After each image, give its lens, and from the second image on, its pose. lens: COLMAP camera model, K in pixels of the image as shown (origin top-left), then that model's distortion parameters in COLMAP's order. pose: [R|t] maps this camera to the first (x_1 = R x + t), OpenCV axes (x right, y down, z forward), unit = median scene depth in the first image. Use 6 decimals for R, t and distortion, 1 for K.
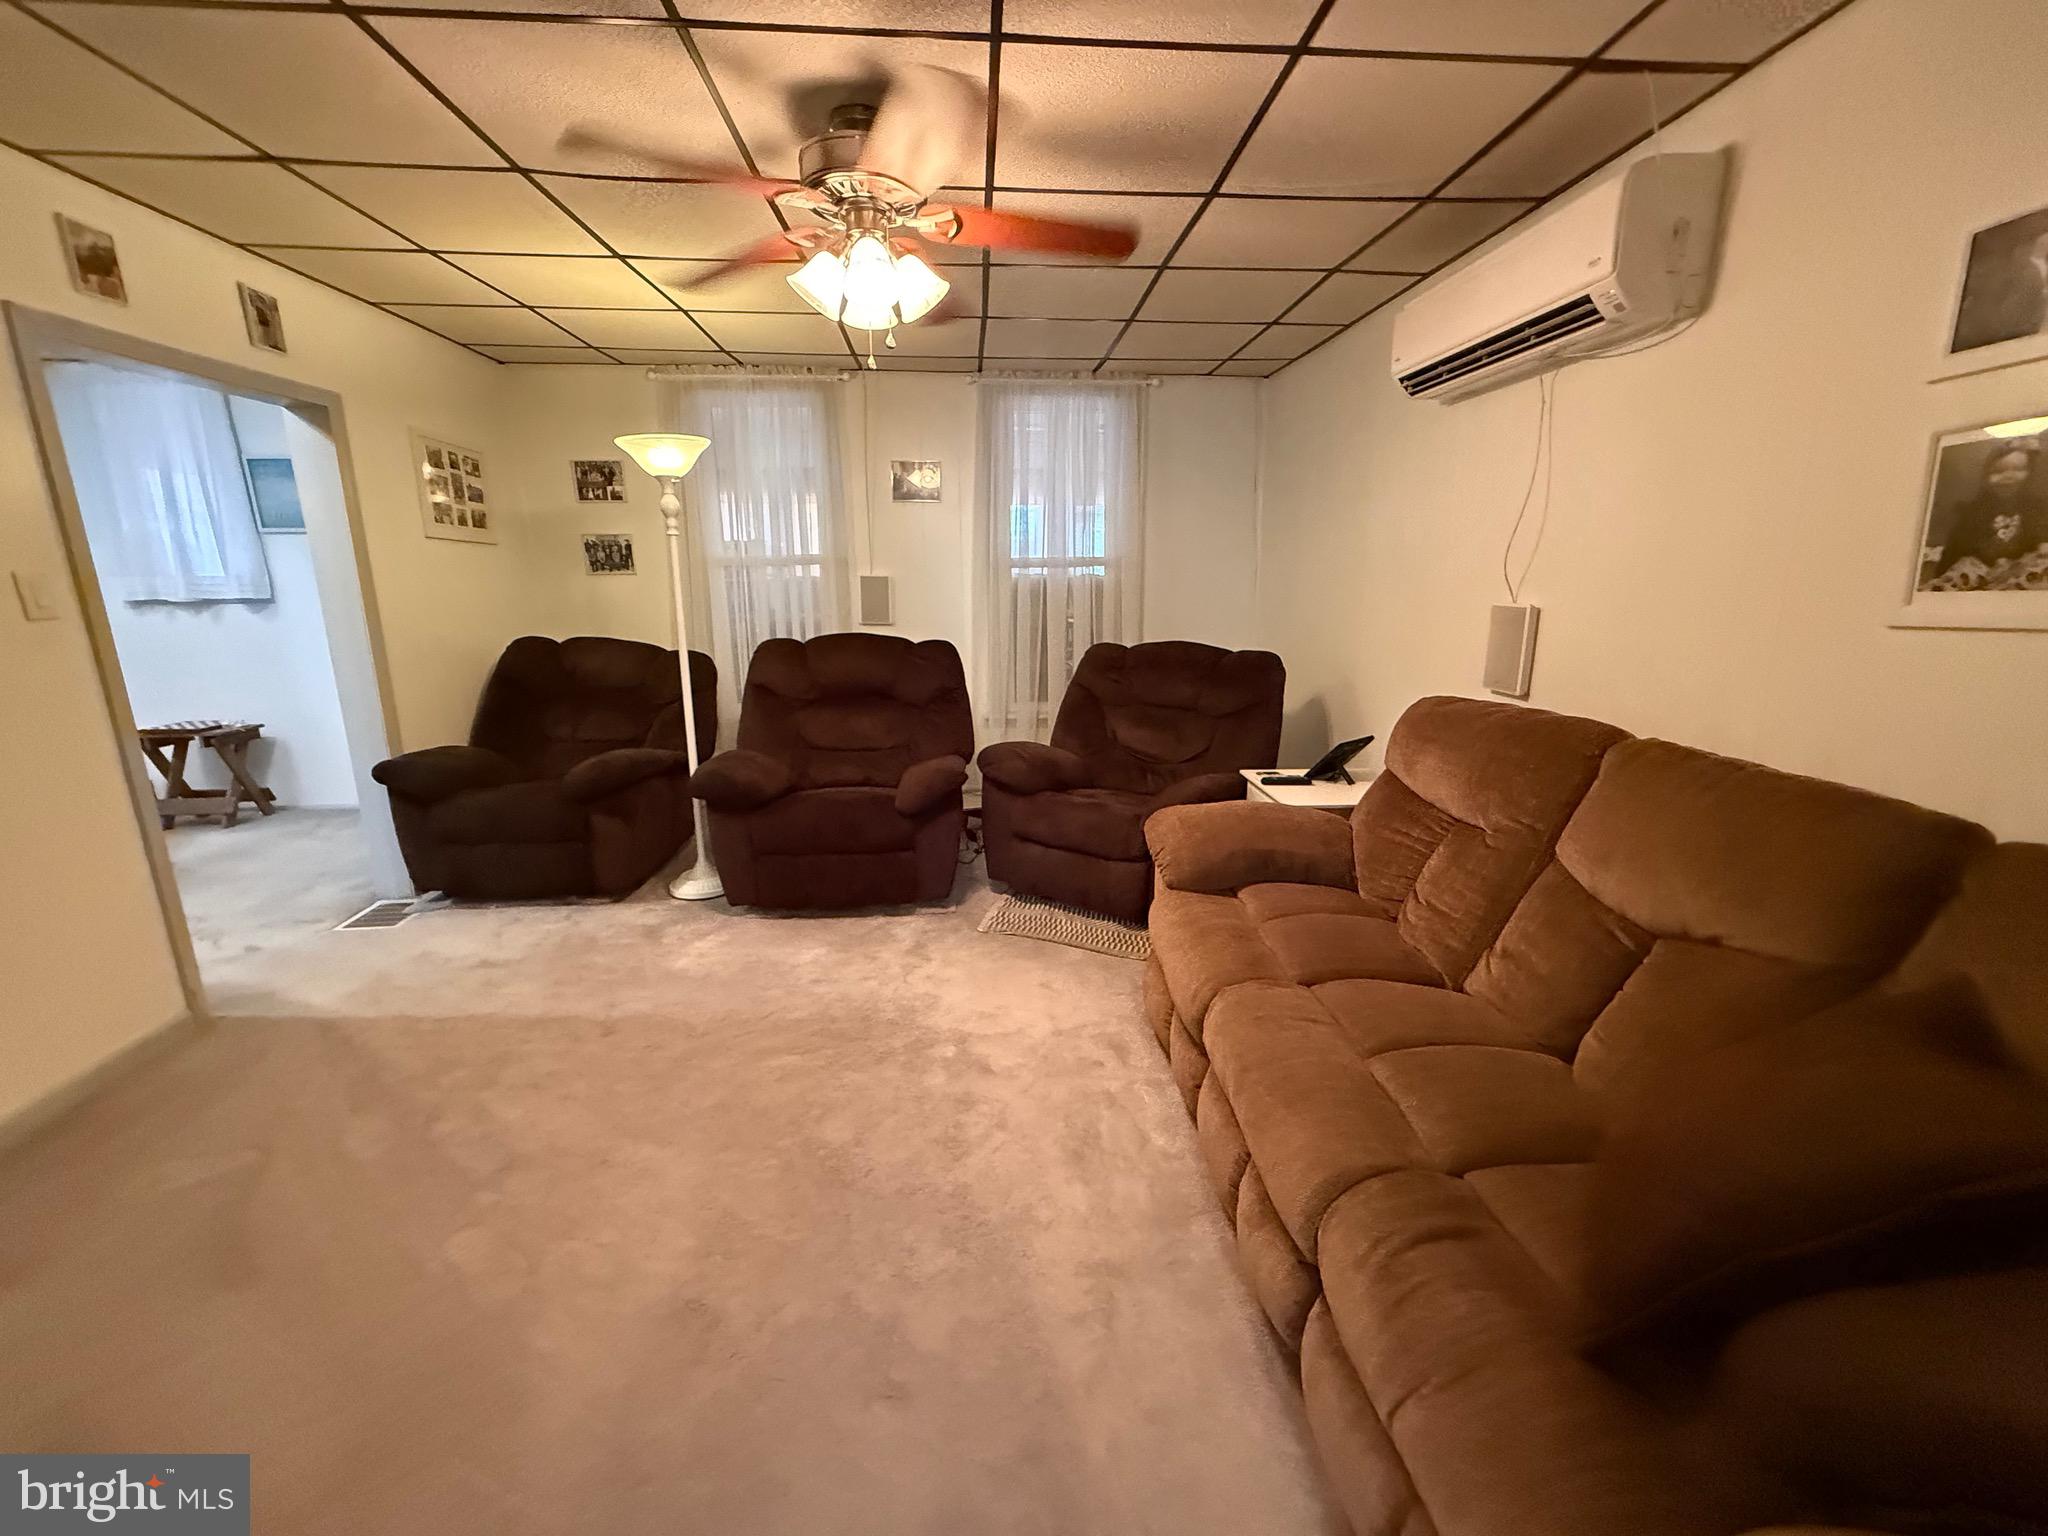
lens RADIAL K [[832.6, 0, 1024.0], [0, 832.6, 768.0], [0, 0, 1]] dist [0.013965, 0.000026]
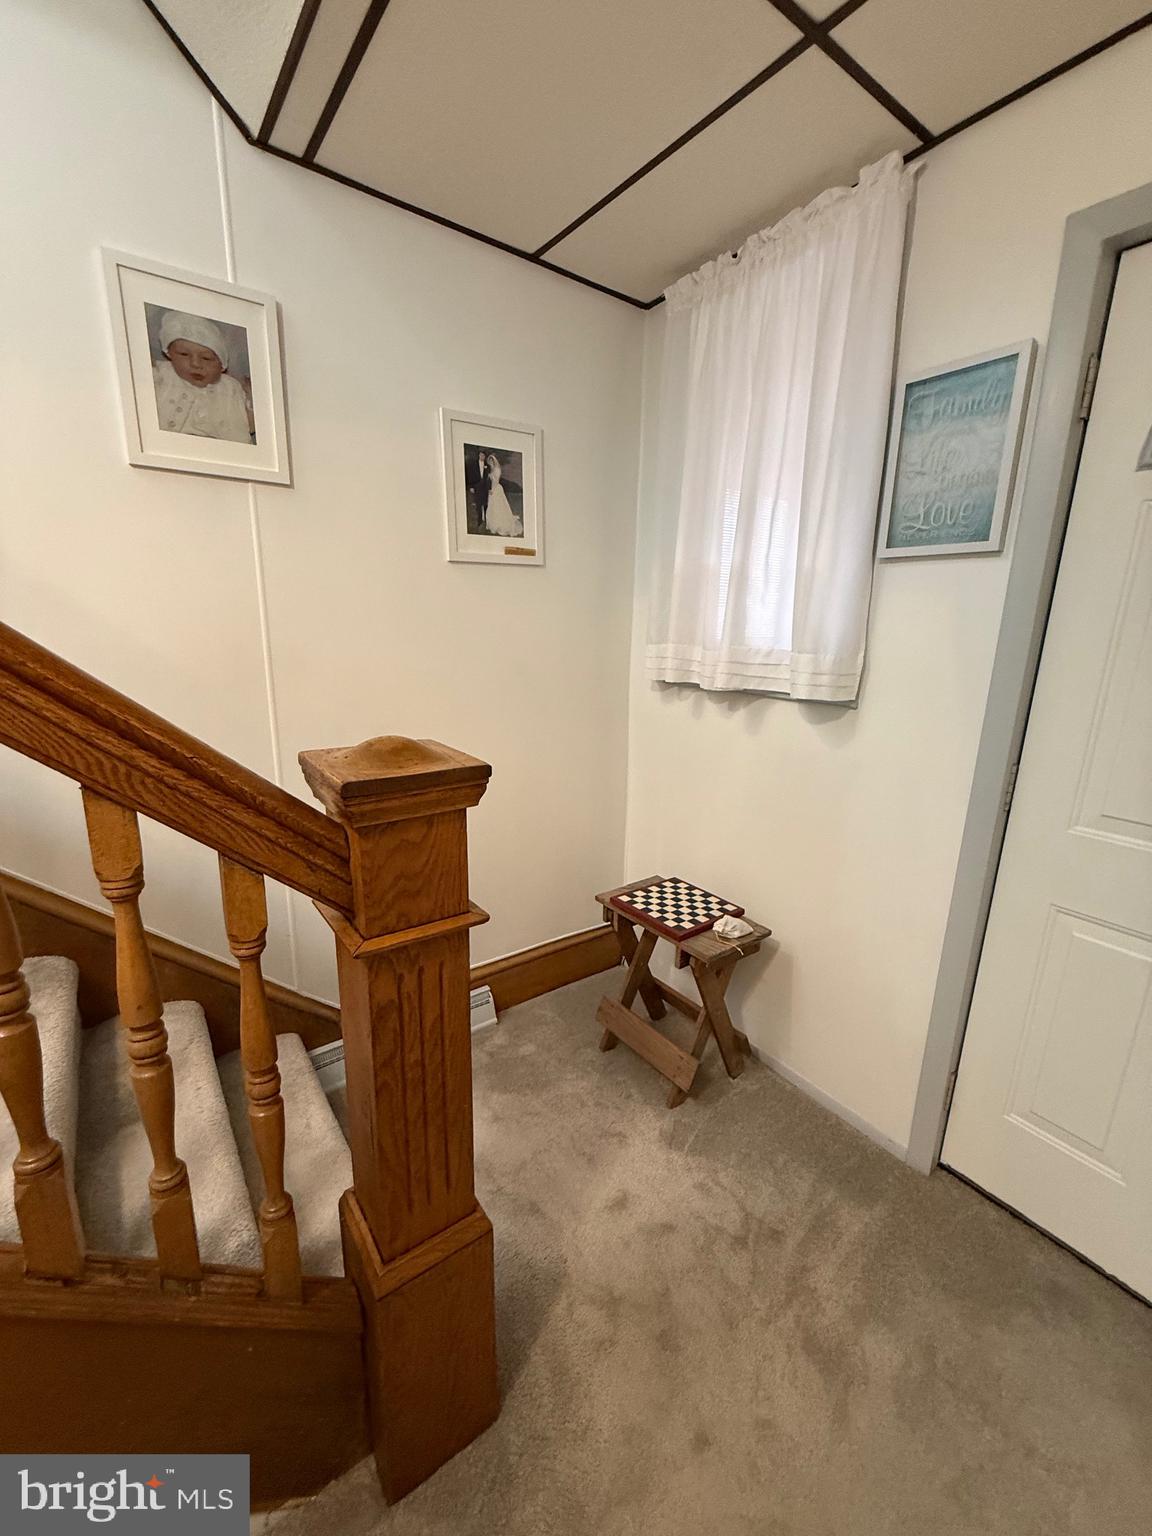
lens RADIAL K [[624.4, 0, 576.0], [0, 624.4, 768.0], [0, 0, 1]] dist [0.013965, 0.000026]
pose [[0.544423, 0.219496, -0.809583, -0.692004], [-0.219553, 0.968797, 0.115019, -0.172118], [0.809568, 0.115127, 0.575627, 0.683329]]
